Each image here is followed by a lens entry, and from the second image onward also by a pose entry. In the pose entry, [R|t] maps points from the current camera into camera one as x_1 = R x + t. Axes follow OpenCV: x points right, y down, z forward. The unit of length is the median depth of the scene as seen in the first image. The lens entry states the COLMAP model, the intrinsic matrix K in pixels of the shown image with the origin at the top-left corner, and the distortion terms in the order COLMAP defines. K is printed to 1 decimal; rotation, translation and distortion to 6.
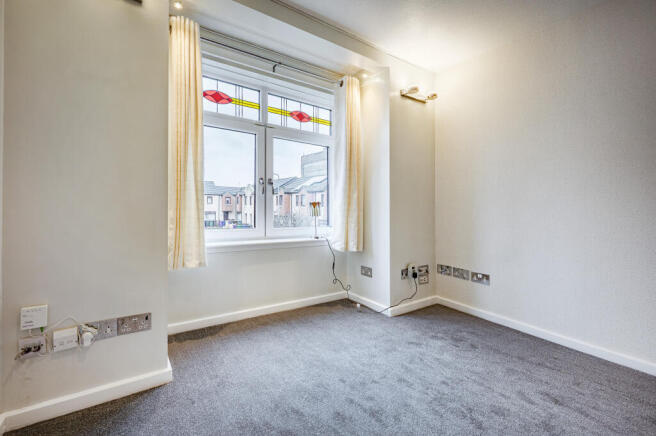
lens RADIAL K [[291.9, 0, 328.0], [0, 291.9, 218.0], [0, 0, 1]] dist [-0.000080, 0.000071]
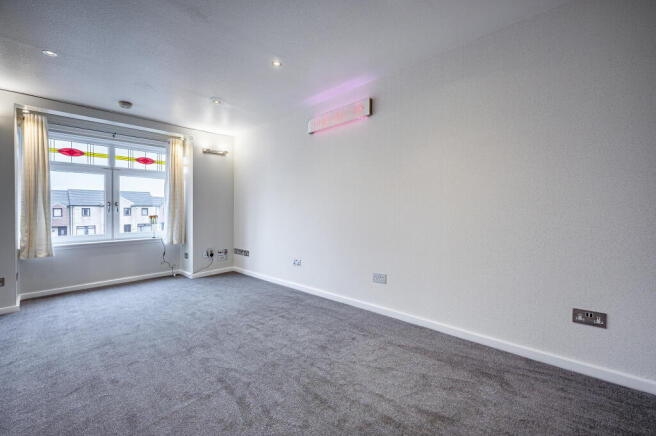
lens RADIAL K [[254.3, 0, 328.0], [0, 254.3, 218.0], [0, 0, 1]] dist [0.000052, -0.000005]
pose [[0.967727, -0.044249, 0.248084, 0.614777], [0.048451, 0.998767, -0.010854, 0.024061], [-0.247298, 0.022523, 0.968678, -0.676620]]
